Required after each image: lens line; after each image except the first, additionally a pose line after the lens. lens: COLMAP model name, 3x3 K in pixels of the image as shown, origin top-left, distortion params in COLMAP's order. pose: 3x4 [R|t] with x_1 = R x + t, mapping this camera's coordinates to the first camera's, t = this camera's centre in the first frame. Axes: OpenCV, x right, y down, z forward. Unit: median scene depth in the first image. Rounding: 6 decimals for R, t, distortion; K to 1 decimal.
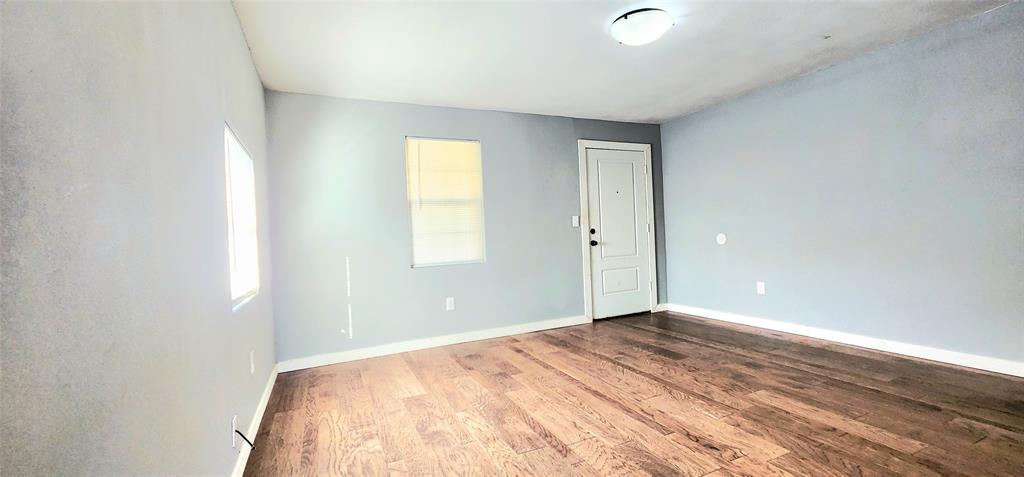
lens RADIAL K [[422.1, 0, 511.5], [0, 422.1, 236.7], [0, 0, 1]] dist [0.004692, -0.000977]
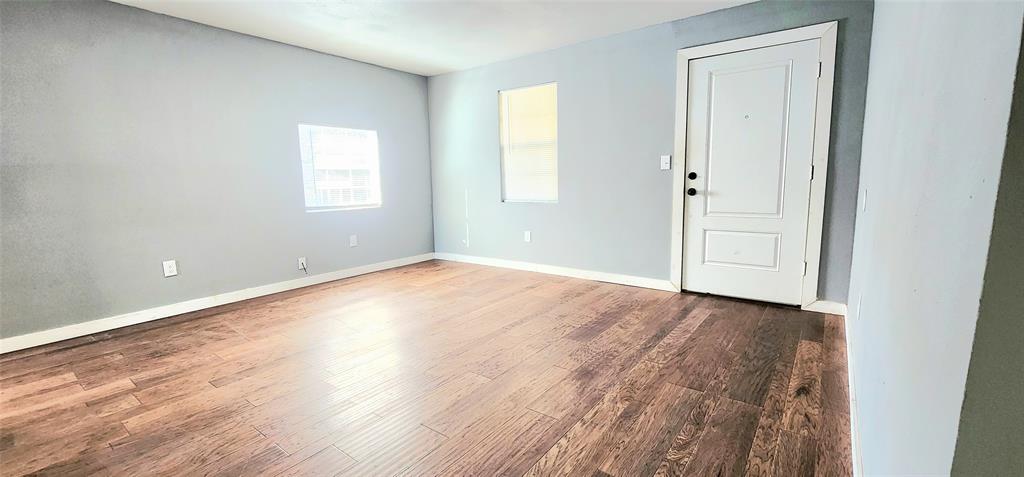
lens RADIAL K [[422.1, 0, 513.3], [0, 422.1, 238.7], [0, 0, 1]] dist [0.004692, -0.000977]
pose [[0.473993, 0.163683, -0.865181, 0.831346], [-0.009116, 0.983430, 0.181060, -0.042220], [0.880481, -0.077934, 0.467631, 0.428808]]
